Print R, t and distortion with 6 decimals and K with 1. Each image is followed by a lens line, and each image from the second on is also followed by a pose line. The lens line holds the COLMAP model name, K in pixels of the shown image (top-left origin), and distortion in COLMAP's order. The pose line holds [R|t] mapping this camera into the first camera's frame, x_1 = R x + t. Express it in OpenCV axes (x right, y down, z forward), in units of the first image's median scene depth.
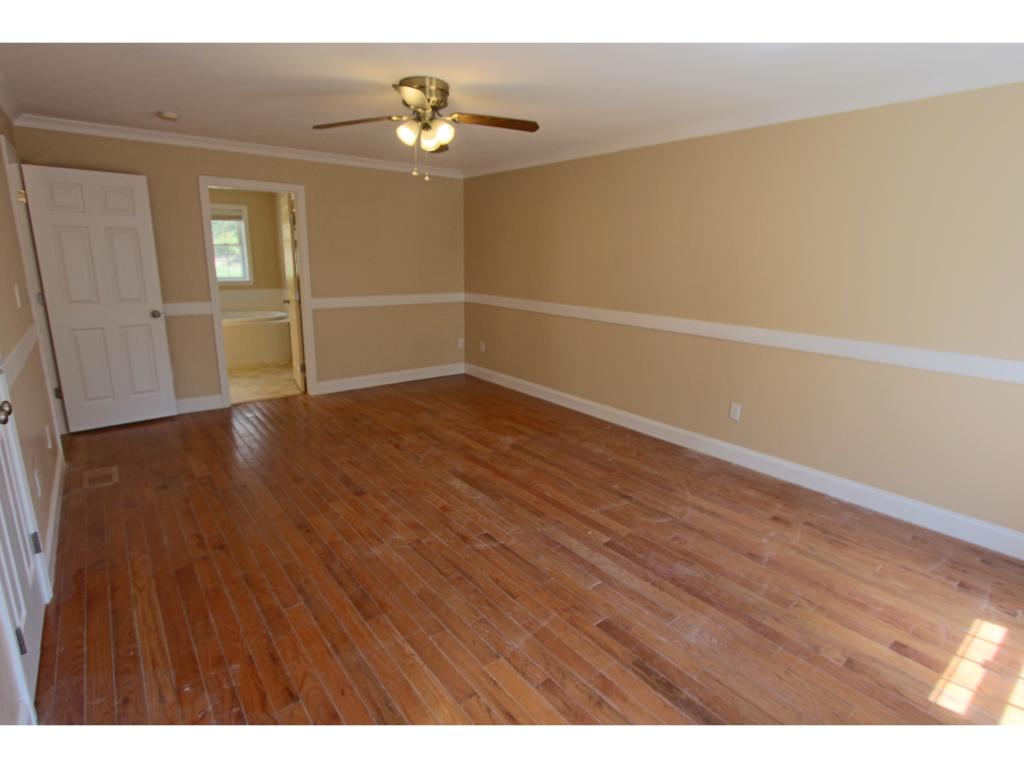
lens RADIAL K [[530.6, 0, 511.8], [0, 530.6, 385.5], [0, 0, 1]] dist [-0.019015, 0.001258]
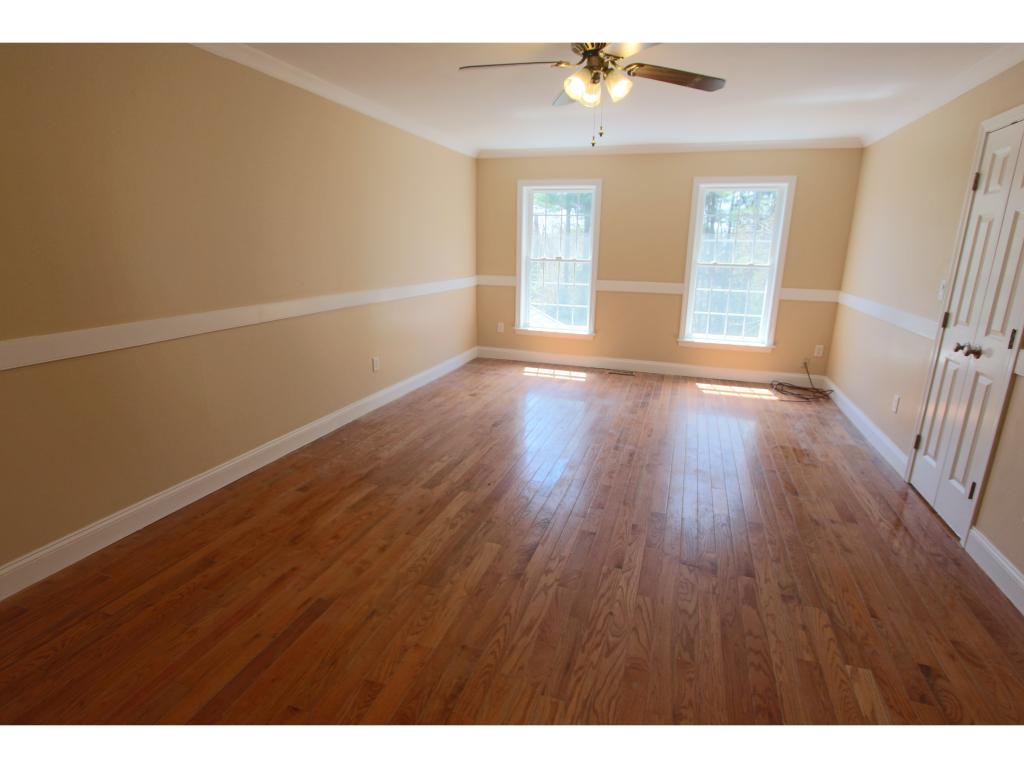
lens RADIAL K [[530.6, 0, 506.8], [0, 530.6, 385.3], [0, 0, 1]] dist [-0.019015, 0.001258]
pose [[-0.551989, -0.249338, 0.795700, -0.767935], [0.166720, 0.901978, 0.398297, -0.368782], [-0.817014, 0.352515, -0.456312, 1.486004]]
